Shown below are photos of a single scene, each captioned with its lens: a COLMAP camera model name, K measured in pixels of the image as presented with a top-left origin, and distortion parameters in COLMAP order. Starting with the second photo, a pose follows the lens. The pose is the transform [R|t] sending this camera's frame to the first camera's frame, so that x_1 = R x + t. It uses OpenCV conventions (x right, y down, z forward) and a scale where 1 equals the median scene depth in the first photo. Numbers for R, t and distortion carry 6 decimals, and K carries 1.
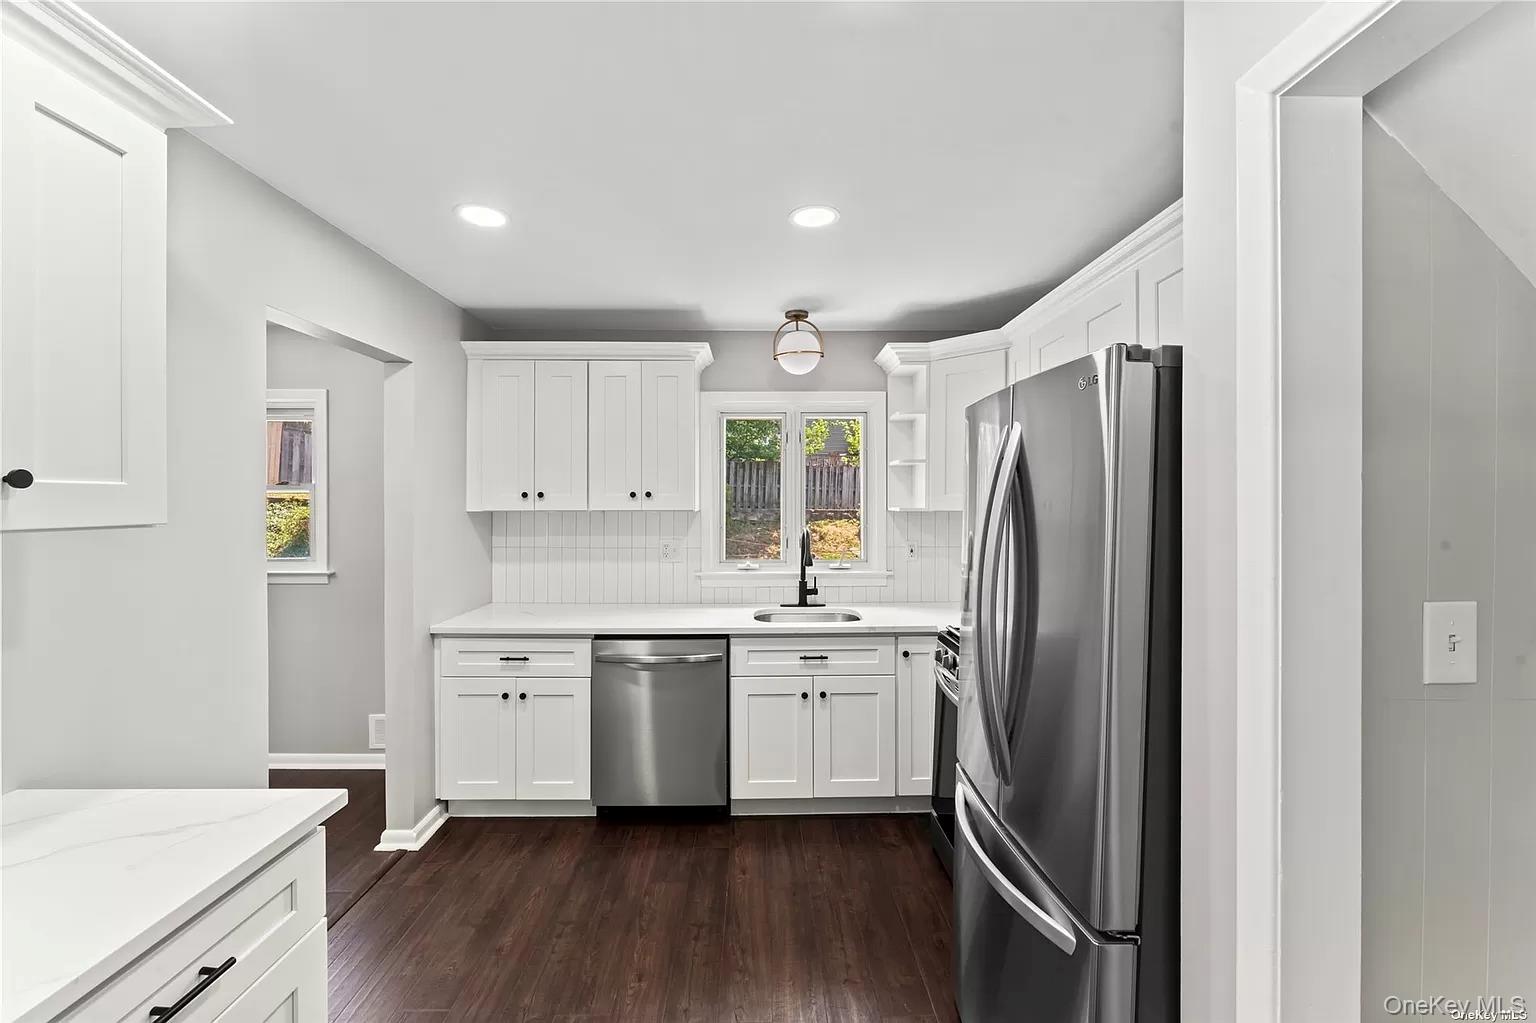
lens RADIAL K [[625.4, 0, 771.2], [0, 625.4, 501.2], [0, 0, 1]] dist [-0.000901, -0.000033]
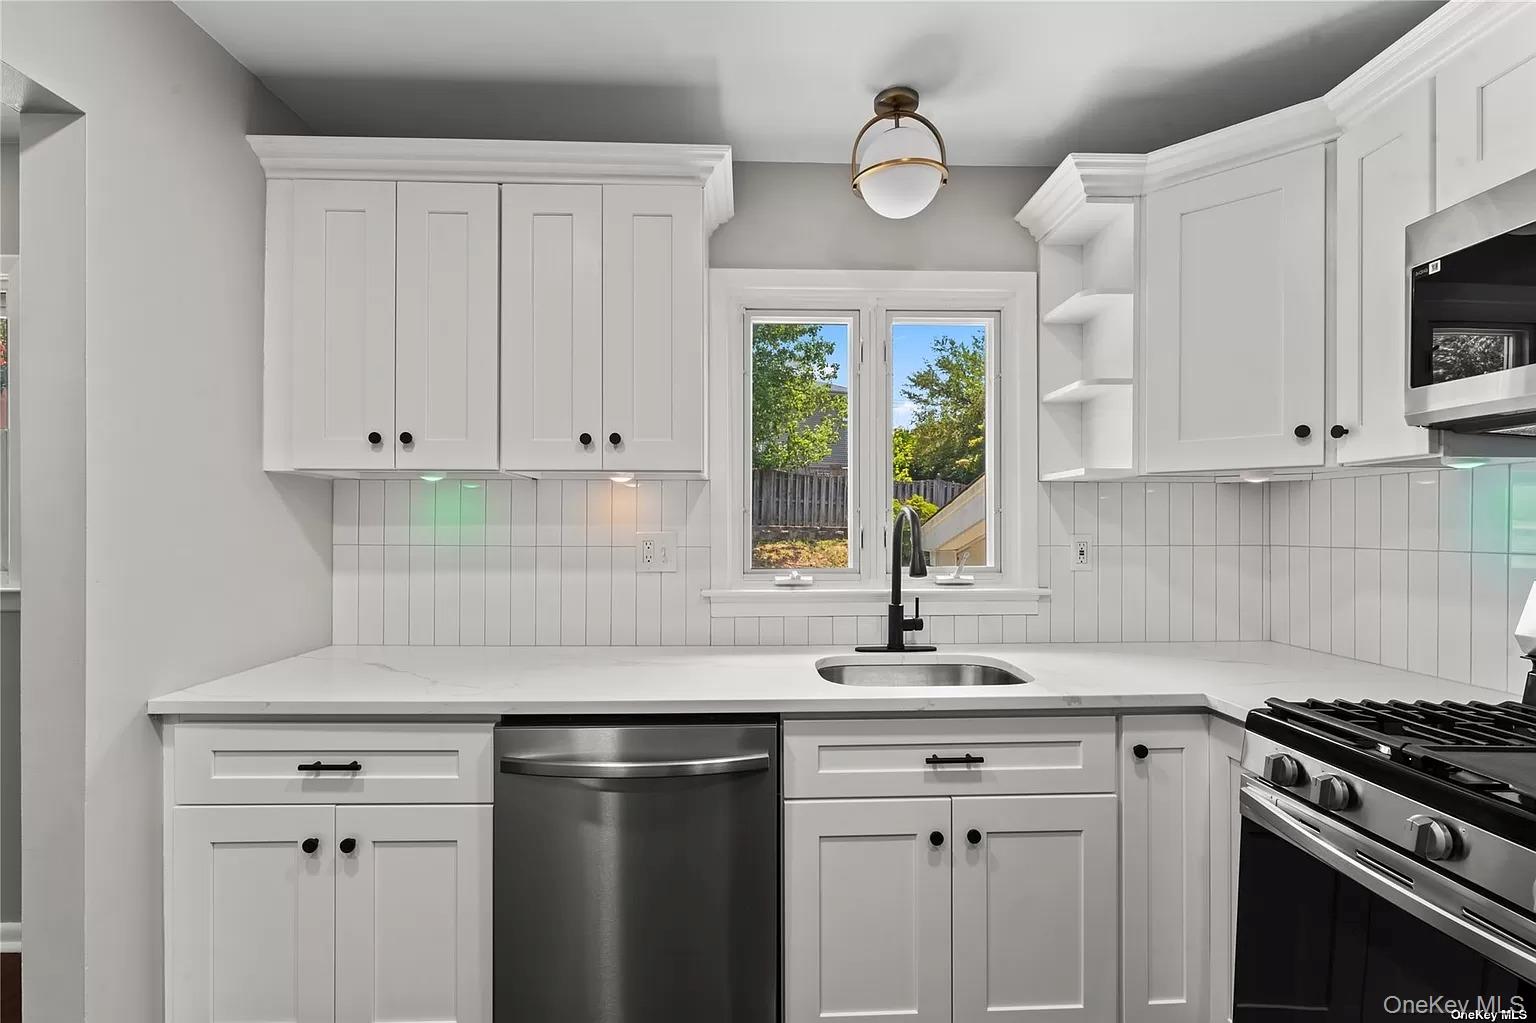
lens RADIAL K [[700.2, 0, 770.4], [0, 700.2, 524.8], [0, 0, 1]] dist [-0.002371, -0.000214]
pose [[0.999920, 0.000544, 0.012675, -0.074358], [-0.000575, 0.999997, 0.002416, 0.059386], [-0.012674, -0.002423, 0.999917, 0.413433]]
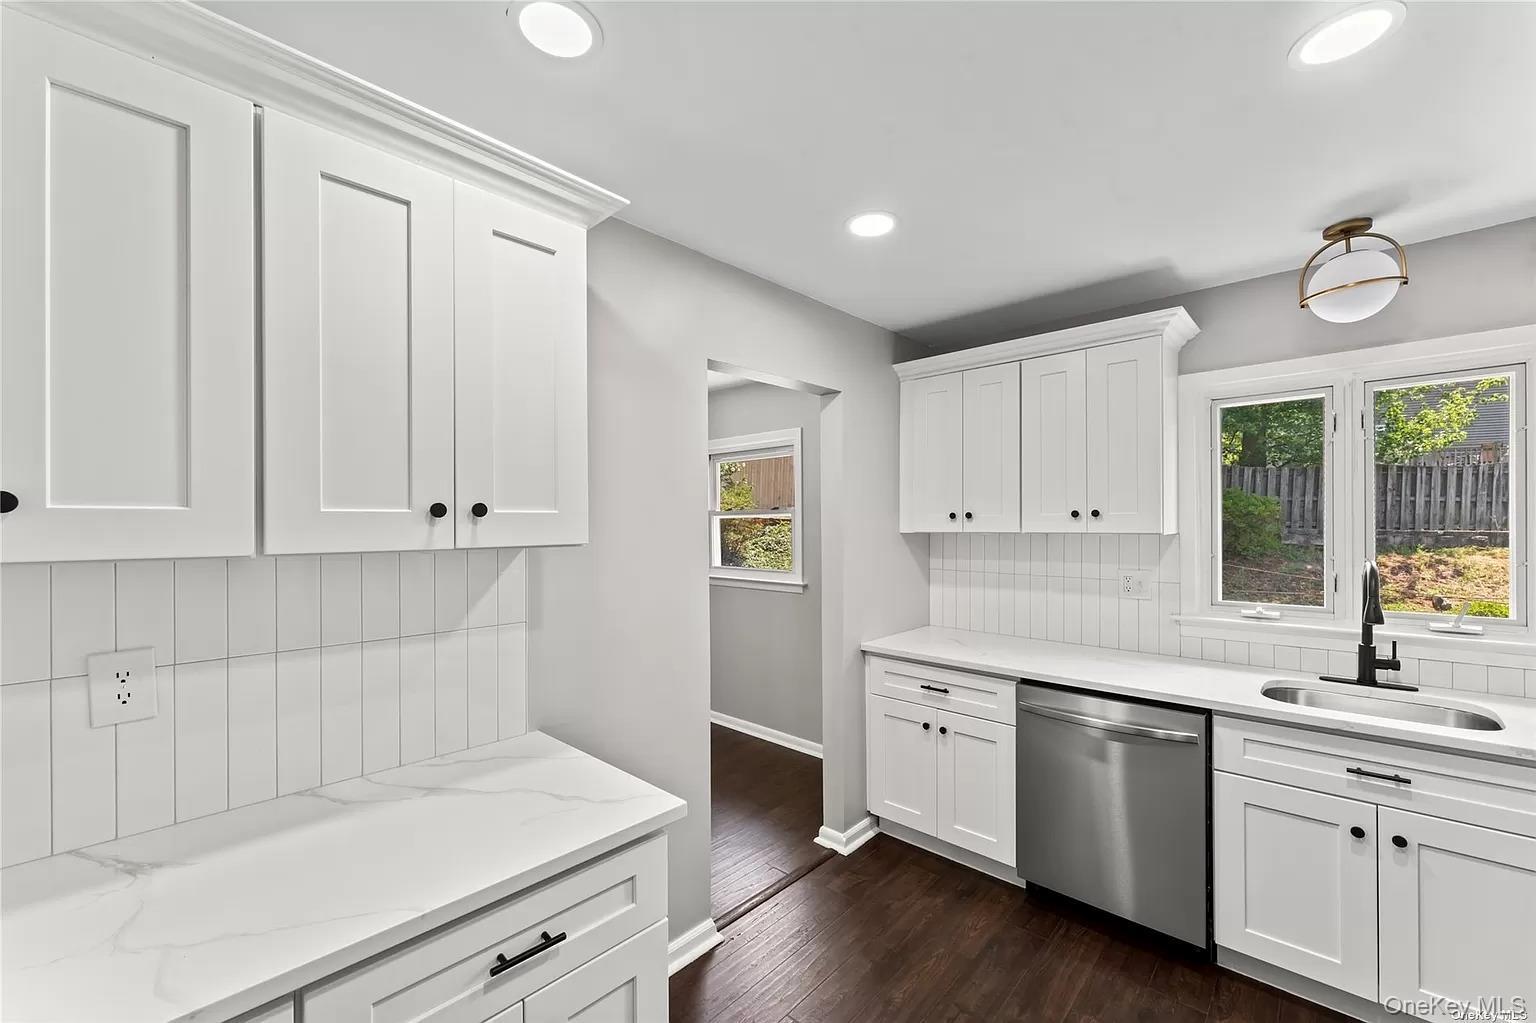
lens RADIAL K [[617.6, 0, 771.8], [0, 617.6, 523.5], [0, 0, 1]] dist [-0.000975, -0.000076]
pose [[0.721449, -0.003290, -0.692460, 0.053057], [0.006104, 0.999980, 0.001609, -0.001553], [0.692441, -0.005387, 0.721455, 0.138052]]
